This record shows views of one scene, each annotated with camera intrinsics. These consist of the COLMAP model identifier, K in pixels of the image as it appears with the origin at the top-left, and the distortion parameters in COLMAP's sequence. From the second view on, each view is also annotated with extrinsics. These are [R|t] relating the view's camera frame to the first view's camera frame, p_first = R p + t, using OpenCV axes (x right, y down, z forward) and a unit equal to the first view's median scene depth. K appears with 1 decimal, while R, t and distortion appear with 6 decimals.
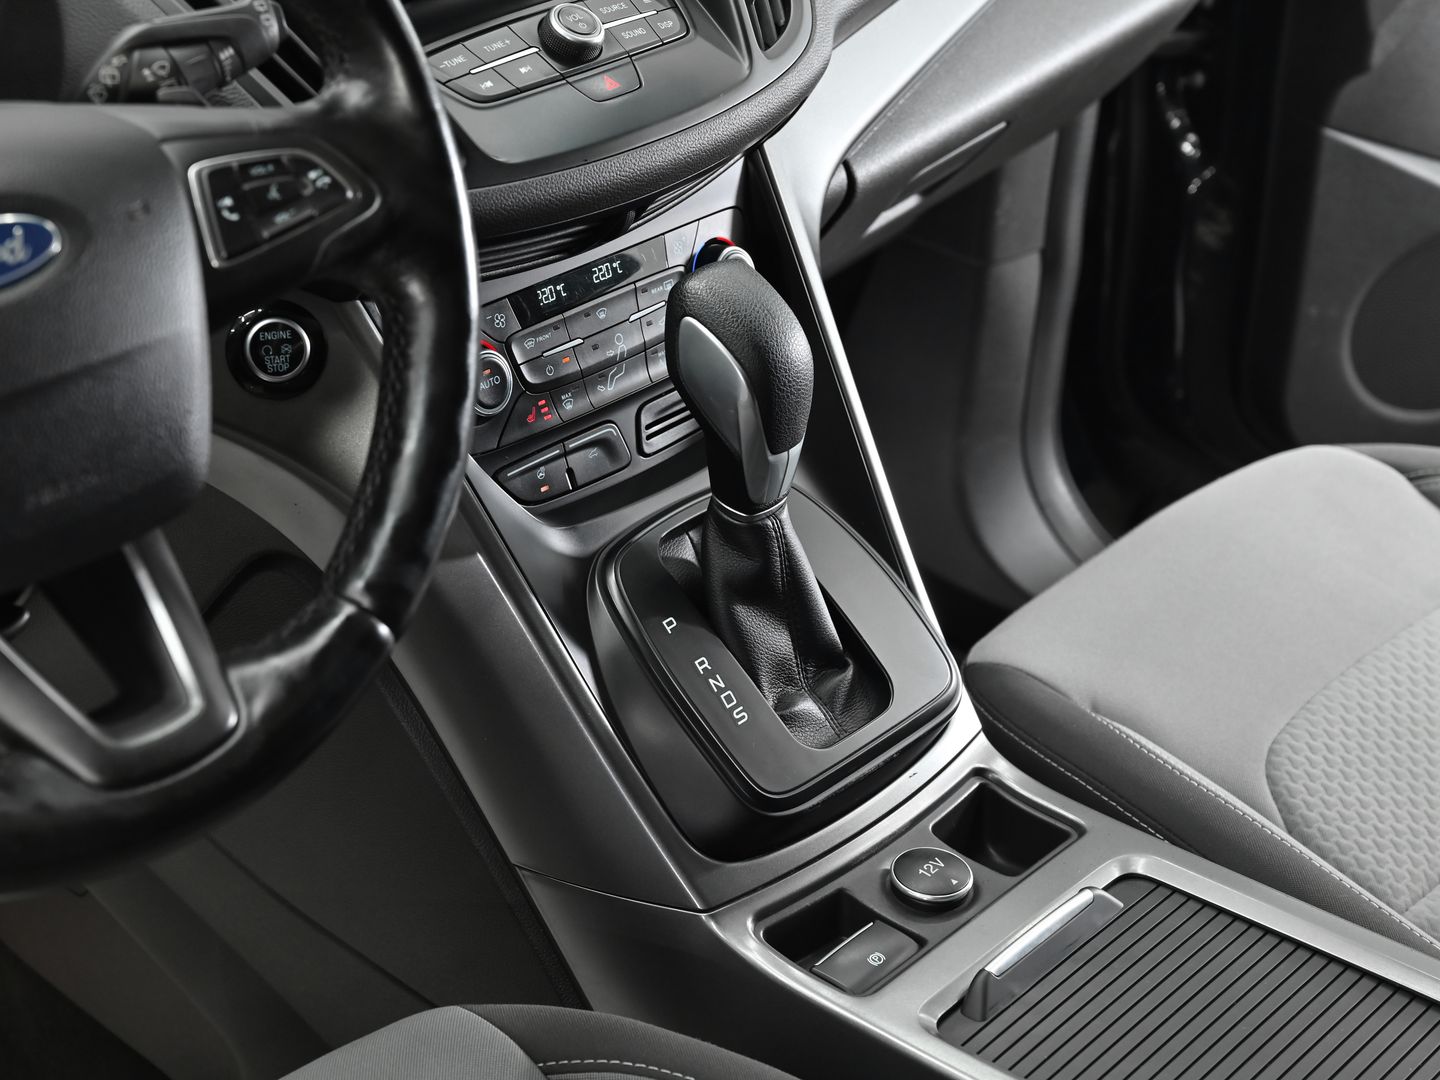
lens RADIAL K [[2414.0, 0, 720.0], [0, 2414.0, 540.0], [0, 0, 1]] dist [-0.127170, 0.025606]
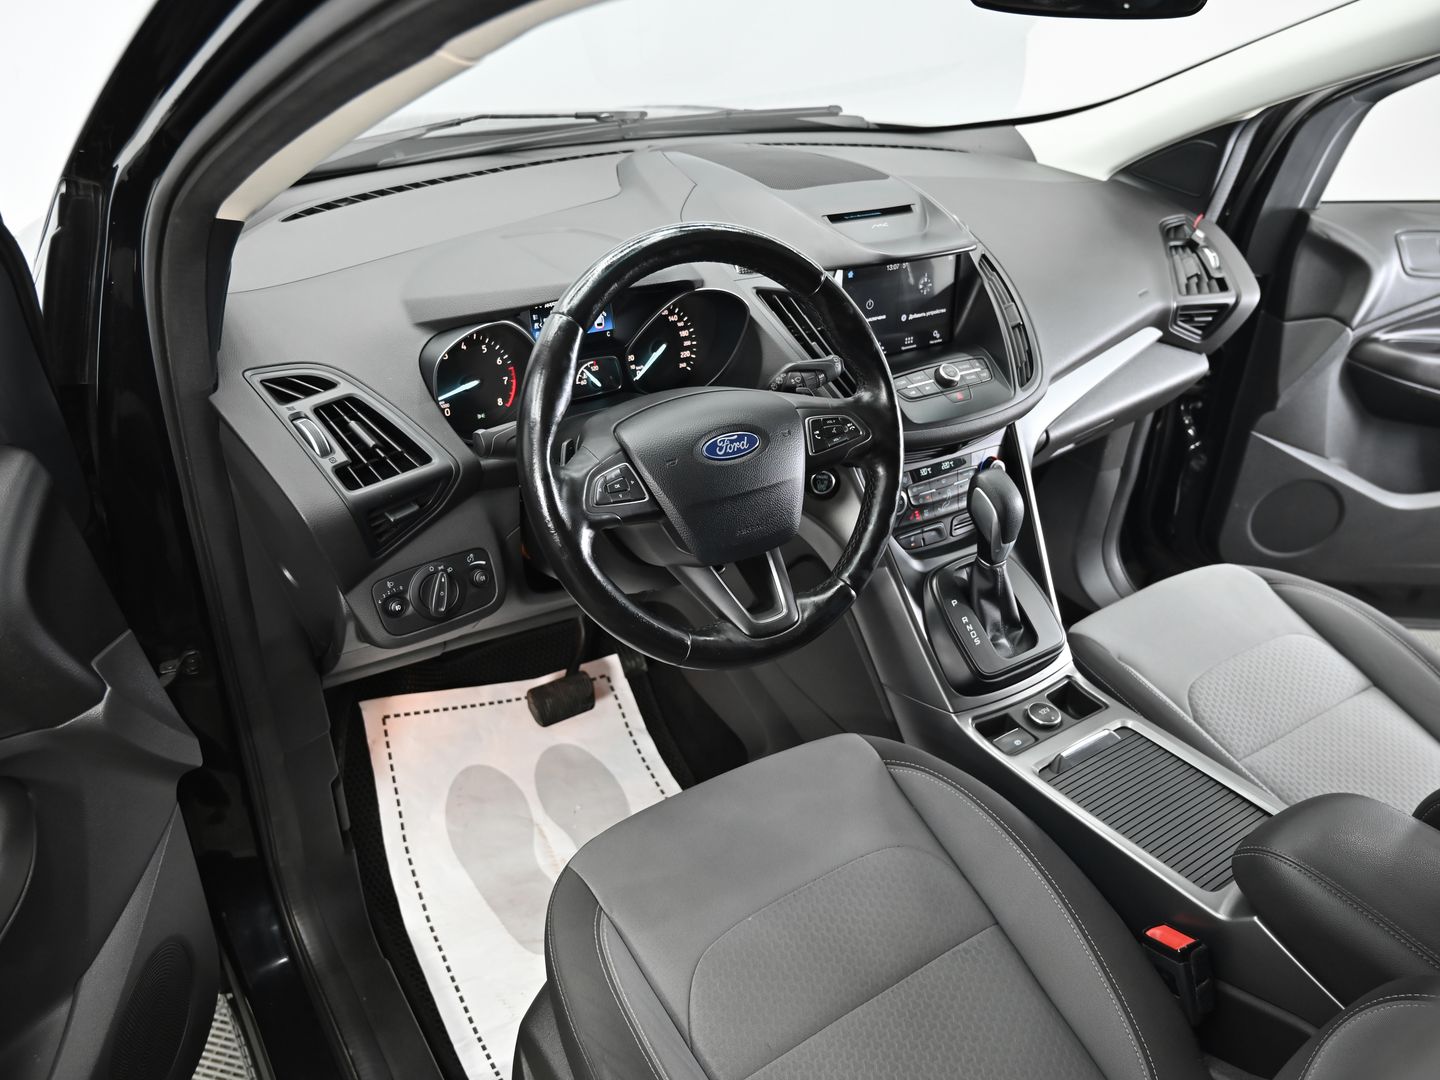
lens RADIAL K [[1000.0, 0, 720.0], [0, 1000.0, 540.0], [0, 0, 1]] dist [-0.039584, -0.056121]
pose [[0.963322, 0.130753, -0.234338, -0.021106], [-0.130321, 0.991319, 0.017395, -0.017904], [0.234579, 0.013783, 0.971999, -0.113690]]
